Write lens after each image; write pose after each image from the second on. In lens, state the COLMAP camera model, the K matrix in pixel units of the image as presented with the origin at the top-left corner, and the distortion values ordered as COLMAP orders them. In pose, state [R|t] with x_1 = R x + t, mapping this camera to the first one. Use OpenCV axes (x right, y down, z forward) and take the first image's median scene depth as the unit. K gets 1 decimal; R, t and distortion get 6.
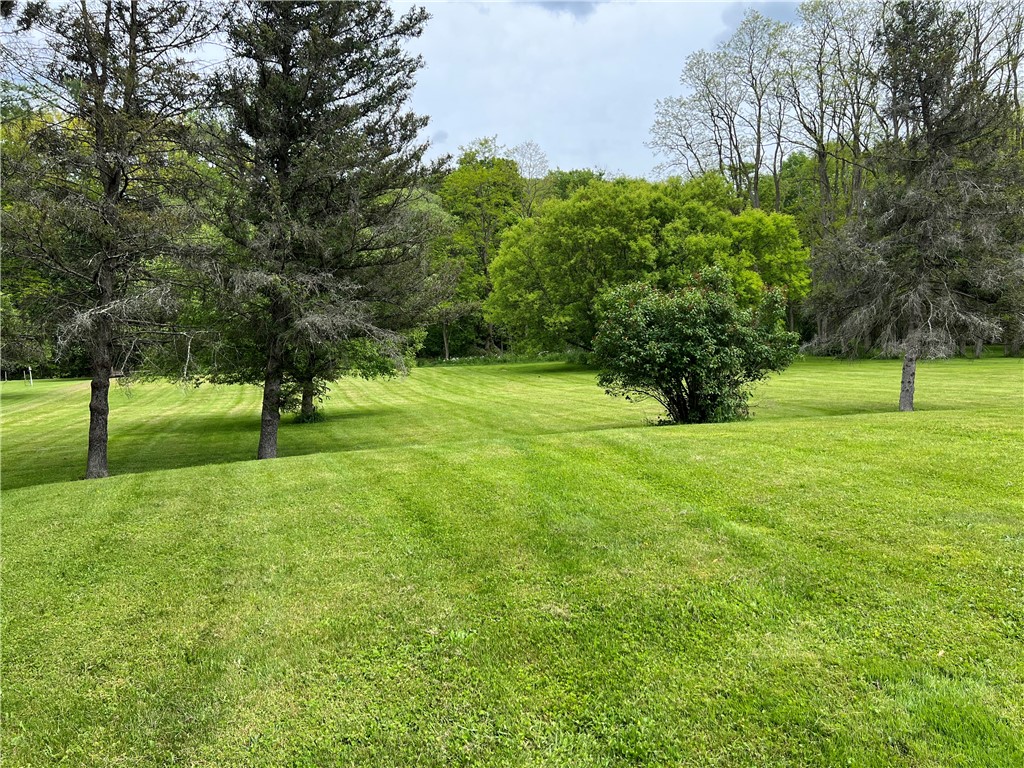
lens RADIAL K [[777.6, 0, 509.1], [0, 777.6, 378.1], [0, 0, 1]] dist [0.090227, -0.009293]
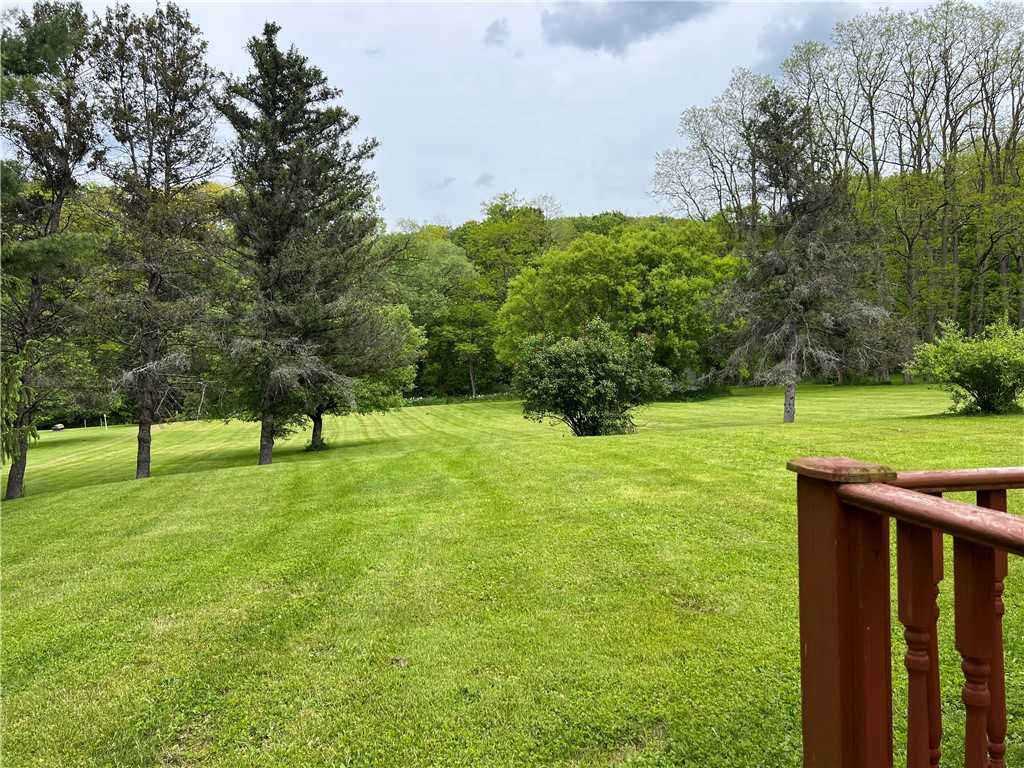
lens RADIAL K [[777.6, 0, 515.9], [0, 777.6, 391.7], [0, 0, 1]] dist [0.090227, -0.009293]
pose [[0.997451, -0.029151, -0.065131, 0.078123], [0.027198, 0.999159, -0.030672, 0.005571], [0.065970, 0.028822, 0.997405, -0.118269]]
